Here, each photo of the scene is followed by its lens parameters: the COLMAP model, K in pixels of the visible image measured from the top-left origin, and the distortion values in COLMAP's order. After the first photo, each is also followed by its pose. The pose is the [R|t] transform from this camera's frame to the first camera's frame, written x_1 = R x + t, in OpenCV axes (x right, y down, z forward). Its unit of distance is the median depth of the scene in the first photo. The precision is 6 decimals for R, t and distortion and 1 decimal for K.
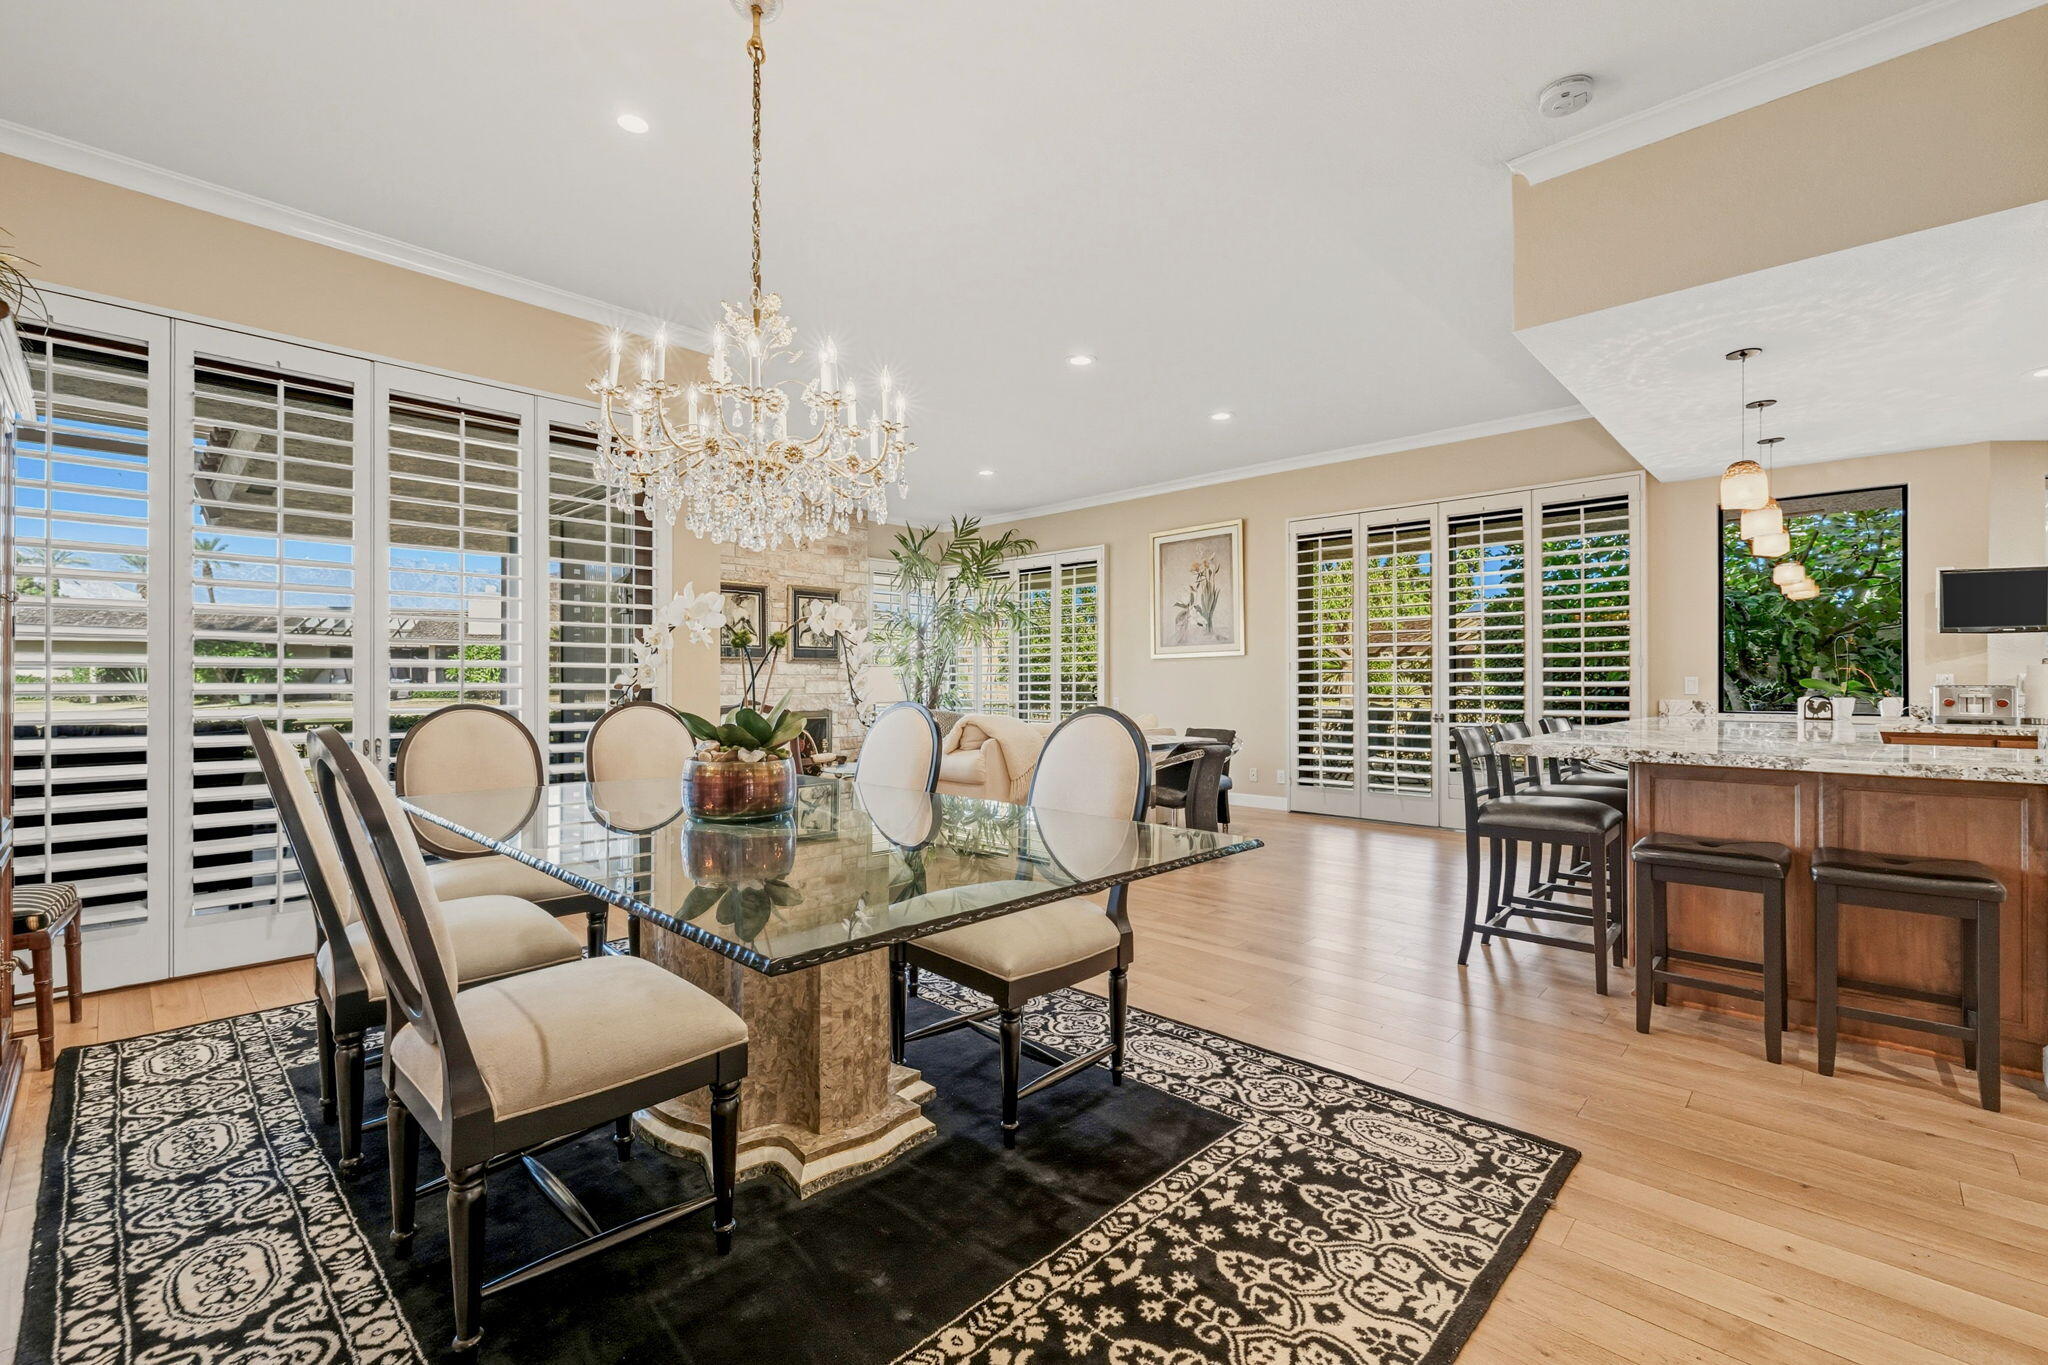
lens RADIAL K [[866.2, 0, 1032.5], [0, 866.2, 678.7], [0, 0, 1]] dist [0.002773, 0.000155]
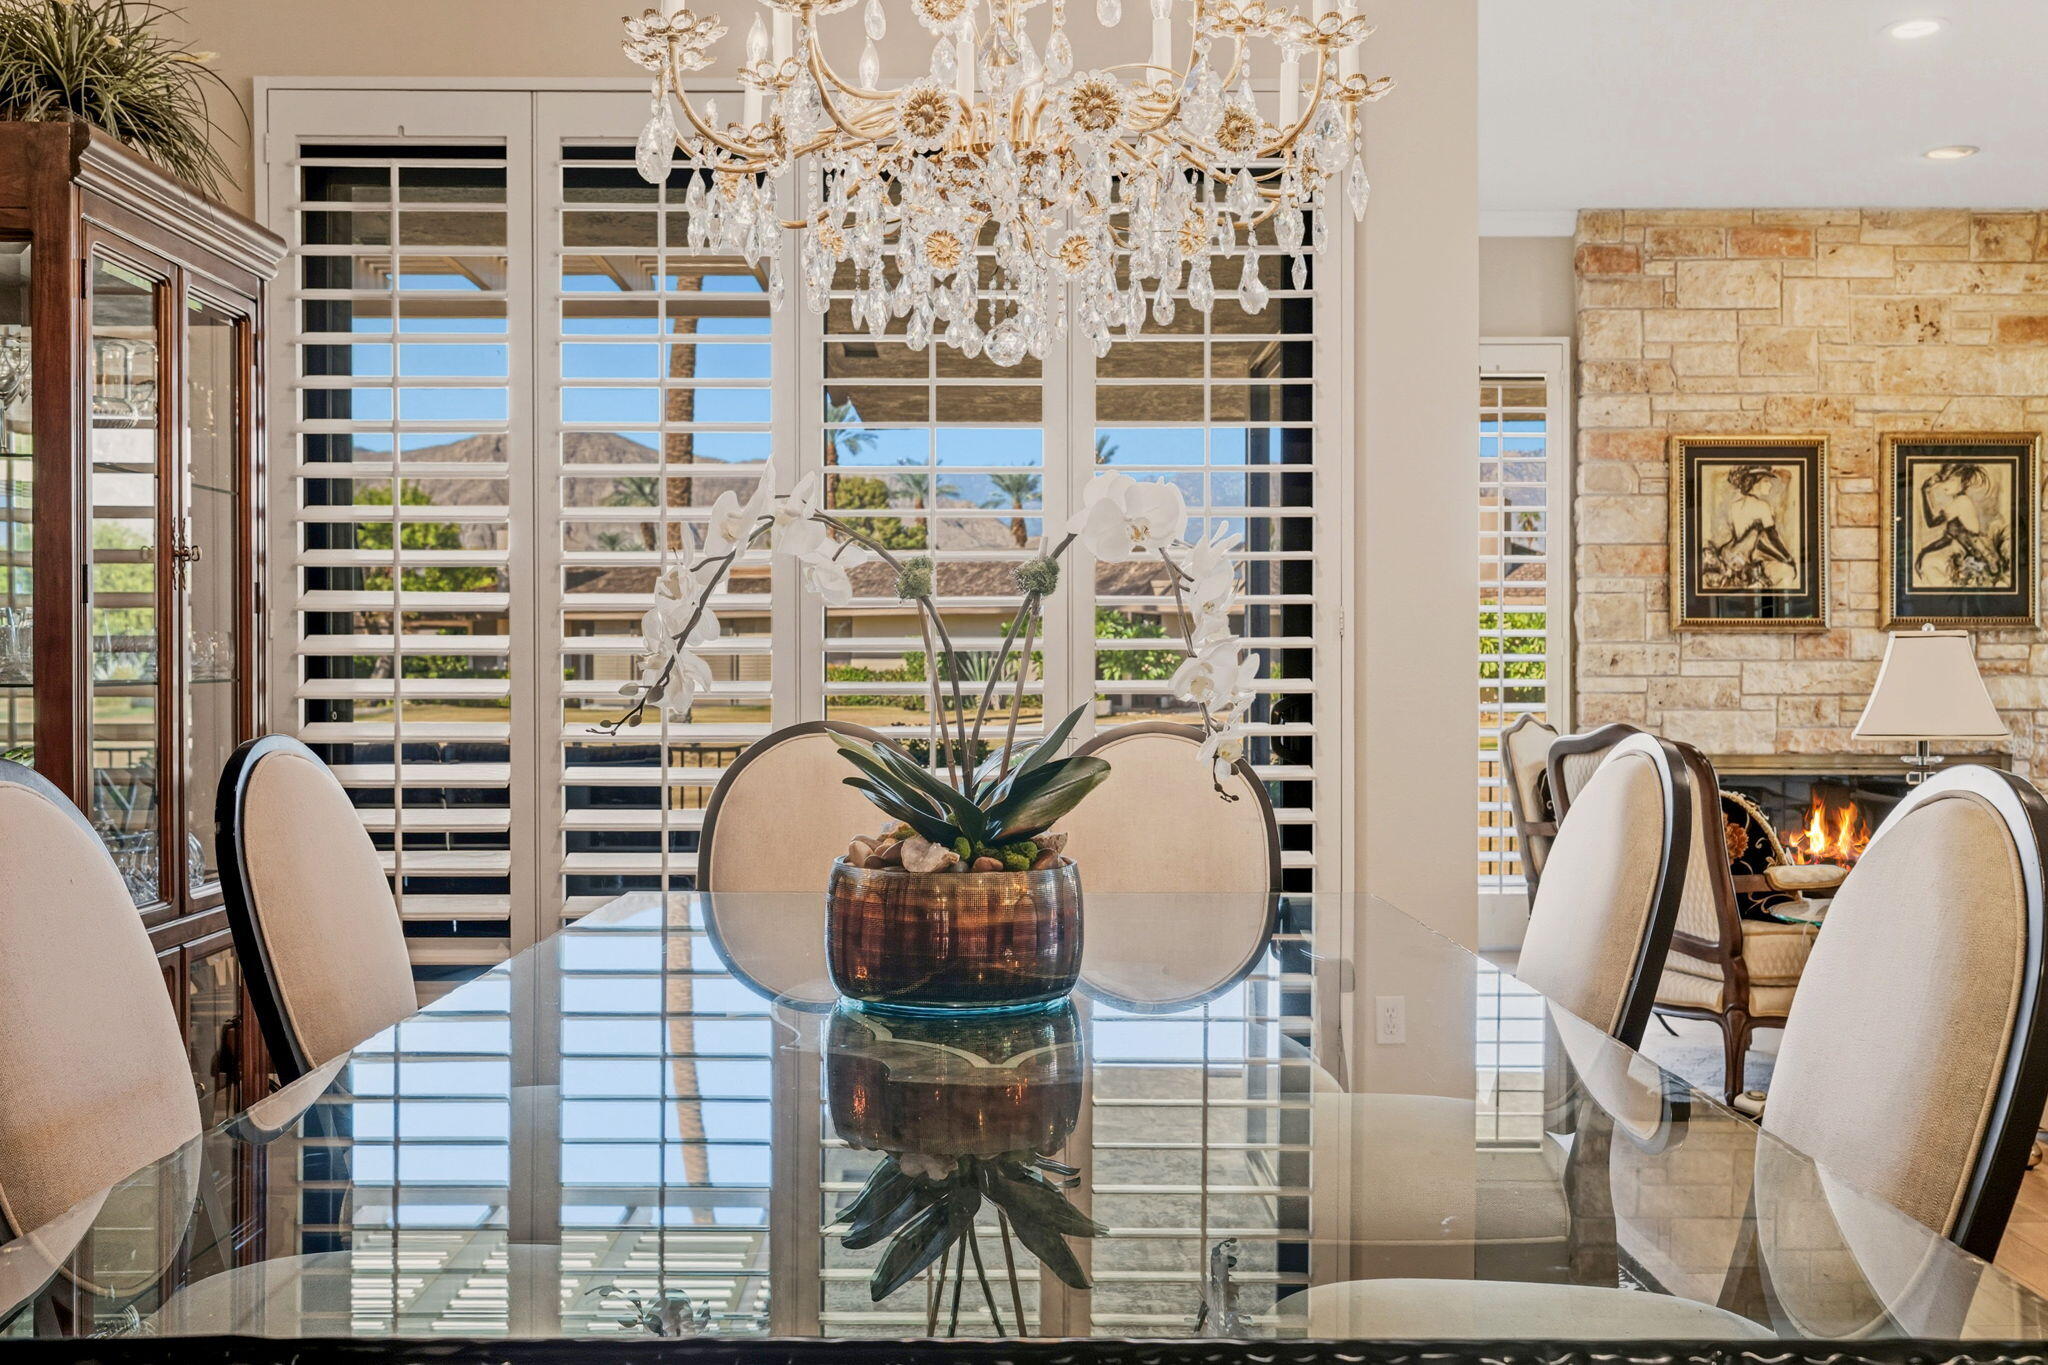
lens RADIAL K [[1970.1, 0, 1039.8], [0, 1970.1, 681.1], [0, 0, 1]] dist [0.014392, 0.000000]
pose [[0.691029, 0.002668, -0.722822, 0.275333], [0.000899, 0.999989, 0.004551, 0.000481], [0.722826, -0.003794, 0.691019, 0.275543]]
